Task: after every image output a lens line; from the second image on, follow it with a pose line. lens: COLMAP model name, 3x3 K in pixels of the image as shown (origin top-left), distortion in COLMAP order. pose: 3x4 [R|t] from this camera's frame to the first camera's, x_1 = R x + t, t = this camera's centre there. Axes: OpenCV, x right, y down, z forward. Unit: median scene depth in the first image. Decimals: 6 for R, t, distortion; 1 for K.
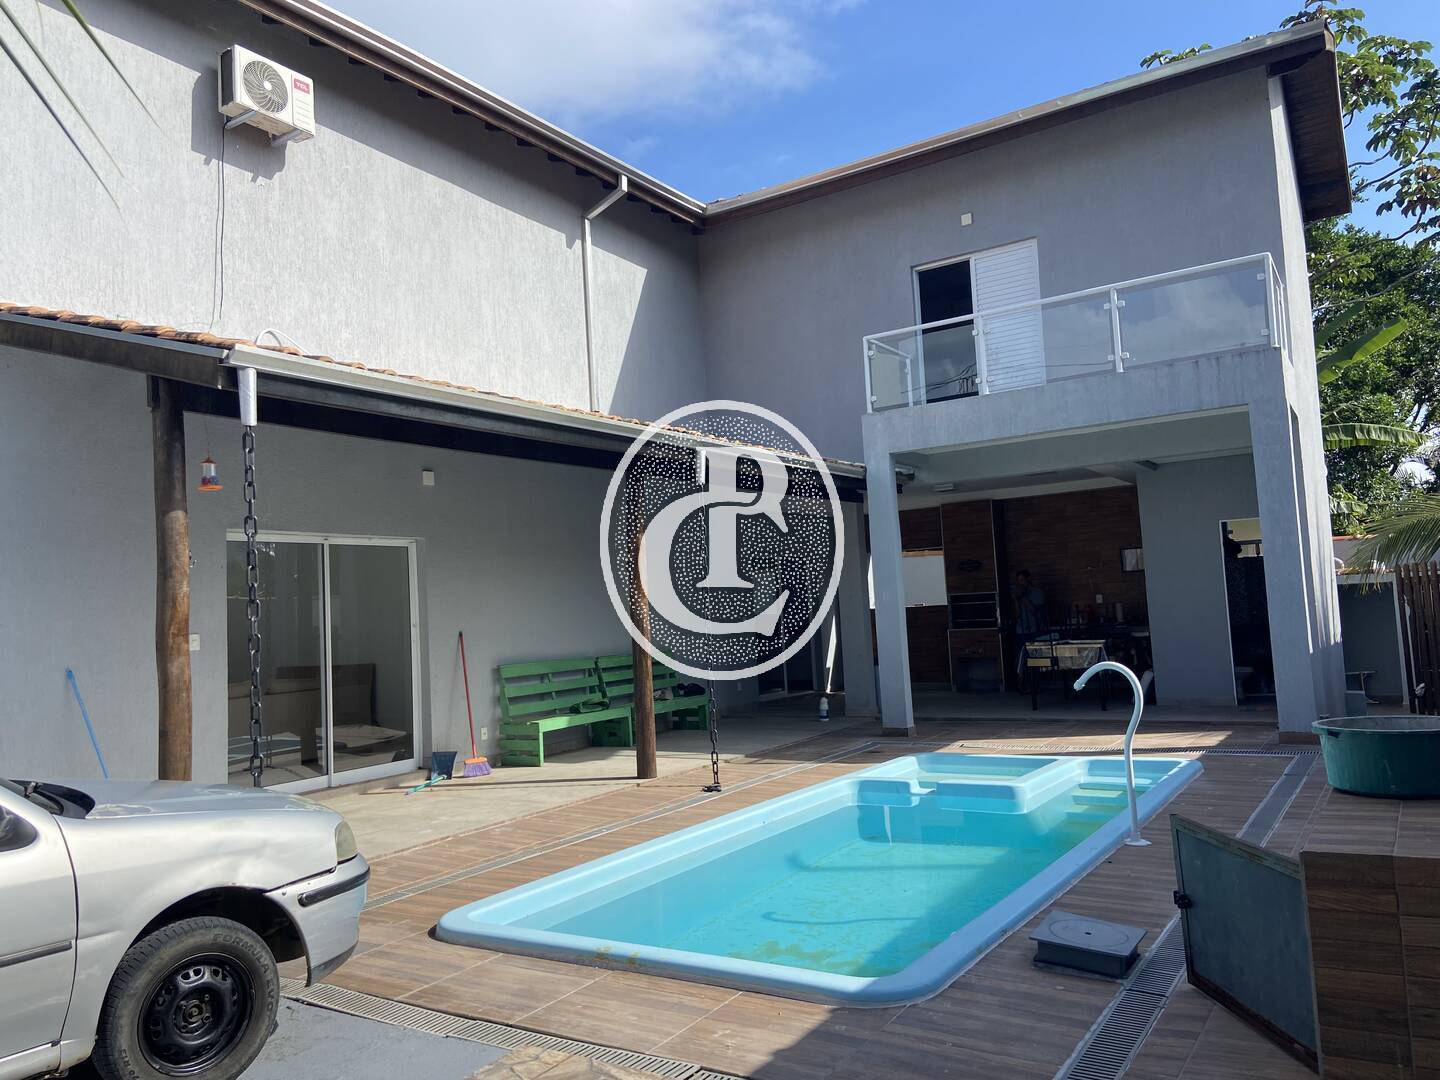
lens RADIAL K [[1091.9, 0, 731.2], [0, 1091.9, 537.7], [0, 0, 1]] dist [0.073810, -0.082101]
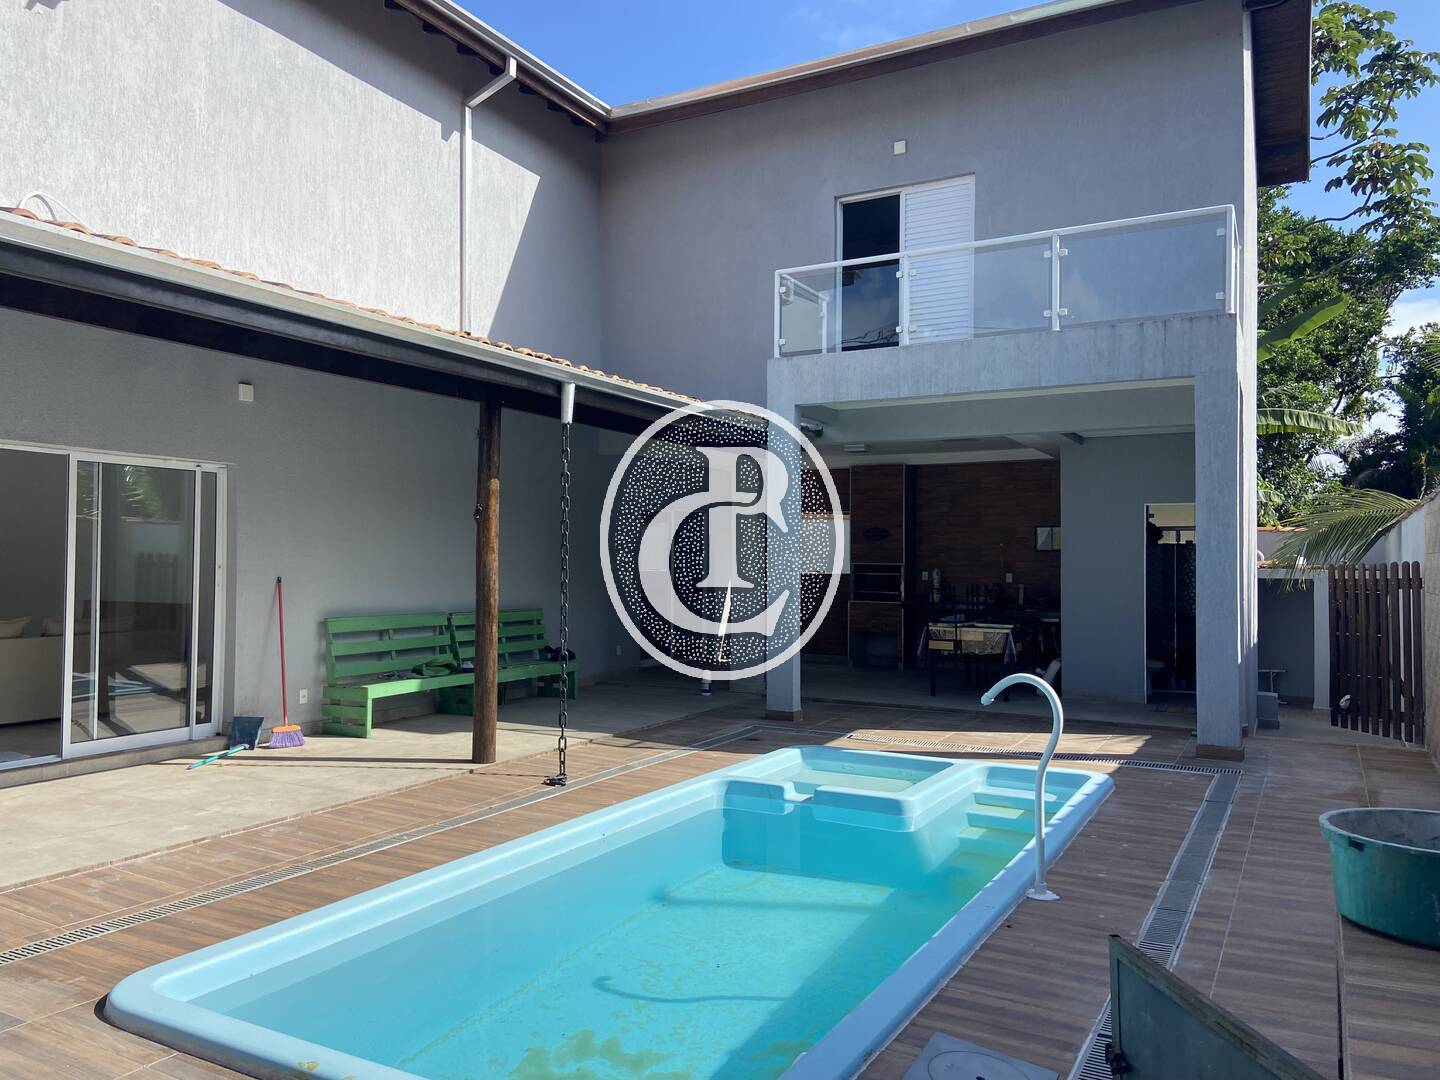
lens RADIAL K [[1091.9, 0, 721.5], [0, 1091.9, 543.2], [0, 0, 1]] dist [0.073810, -0.082101]
pose [[0.995587, 0.062445, 0.070051, 0.030960], [-0.065987, 0.996594, 0.049450, -0.005035], [-0.066724, -0.053855, 0.996317, 0.116376]]
